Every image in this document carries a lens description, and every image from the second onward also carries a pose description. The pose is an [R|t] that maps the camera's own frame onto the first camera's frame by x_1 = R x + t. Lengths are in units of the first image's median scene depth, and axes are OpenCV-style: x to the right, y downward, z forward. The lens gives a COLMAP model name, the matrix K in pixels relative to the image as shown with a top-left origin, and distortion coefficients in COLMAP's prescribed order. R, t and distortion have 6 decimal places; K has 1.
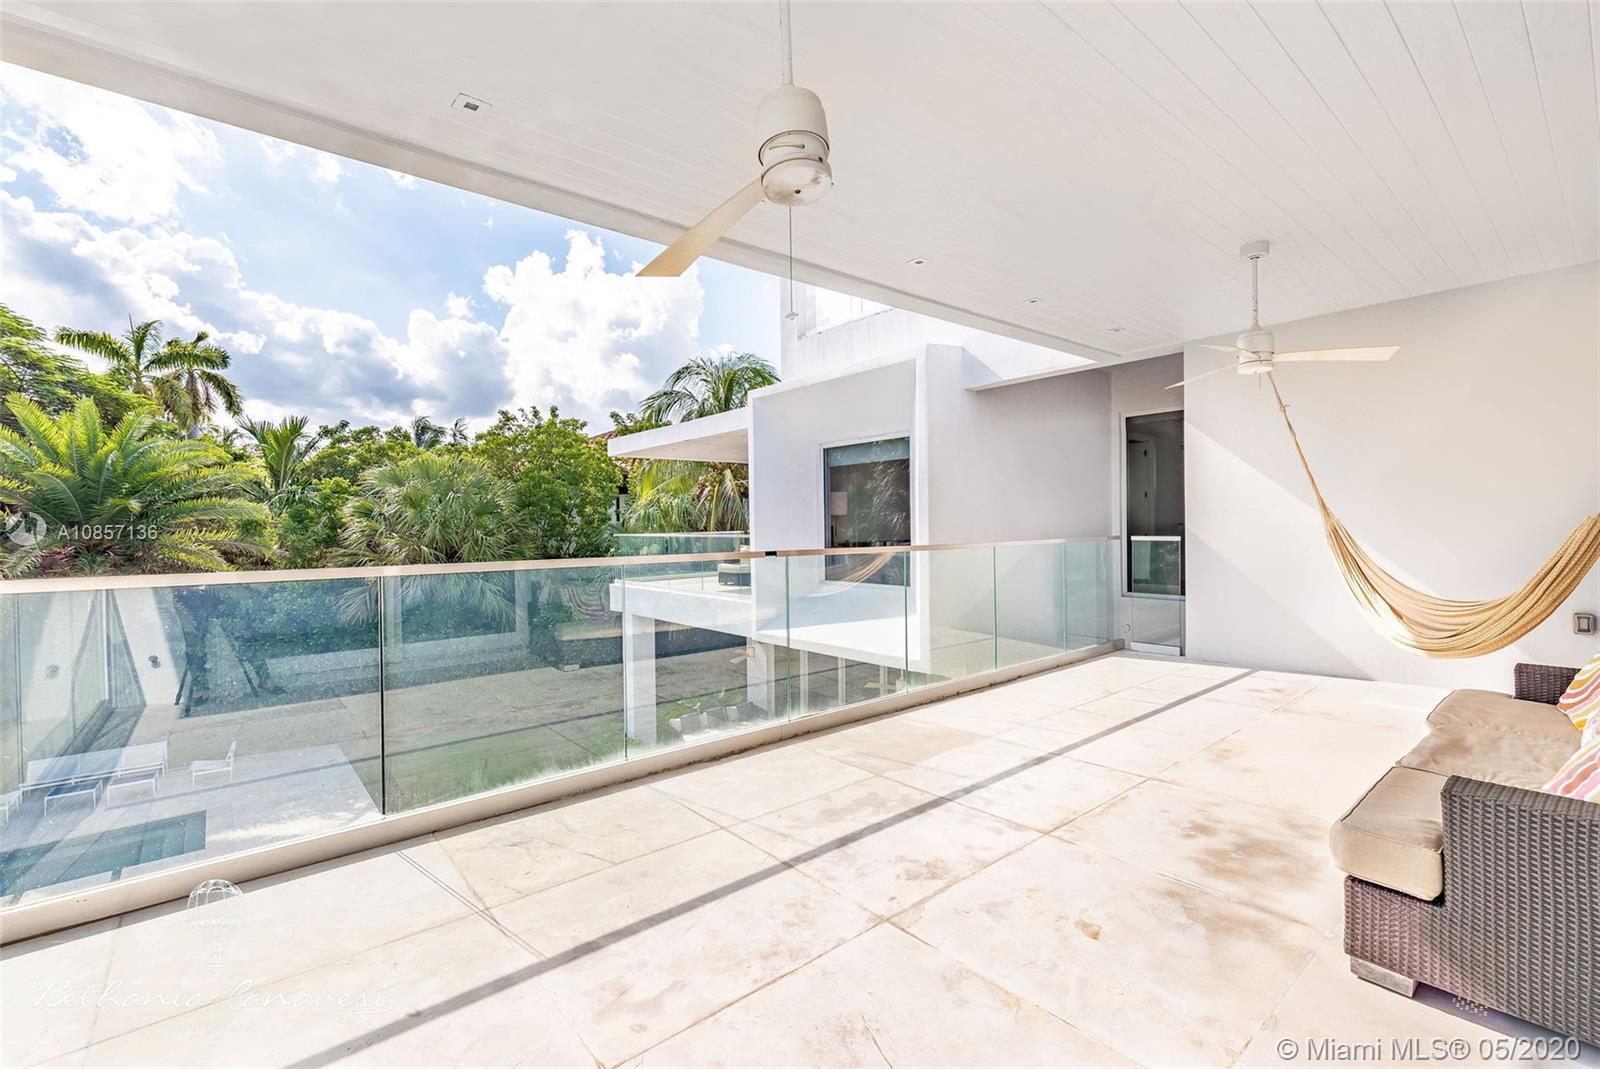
lens RADIAL K [[694.6, 0, 801.0], [0, 694.6, 532.4], [0, 0, 1]] dist [-0.000075, 0.000908]
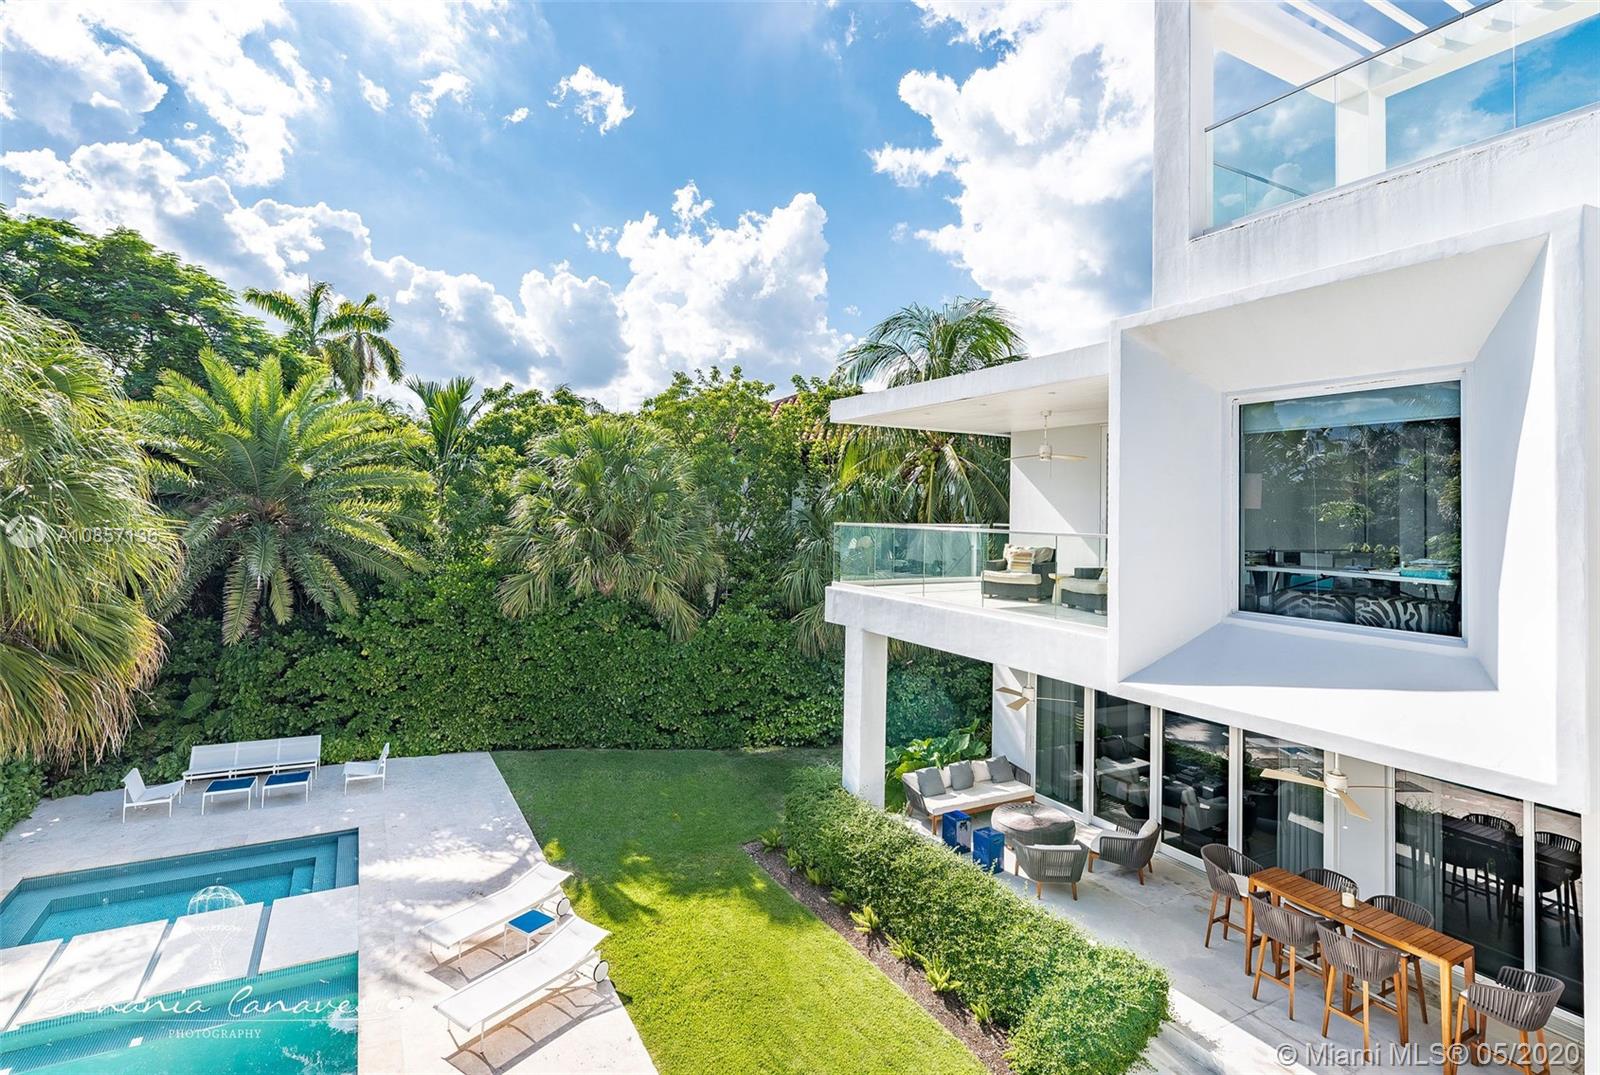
lens RADIAL K [[780.2, 0, 782.0], [0, 780.2, 487.0], [0, 0, 1]] dist [0.002913, -0.000203]
pose [[0.978649, 0.028486, -0.203554, -0.114852], [-0.037361, 0.998505, -0.039894, -0.000187], [0.202113, 0.046647, 0.978251, 0.103095]]
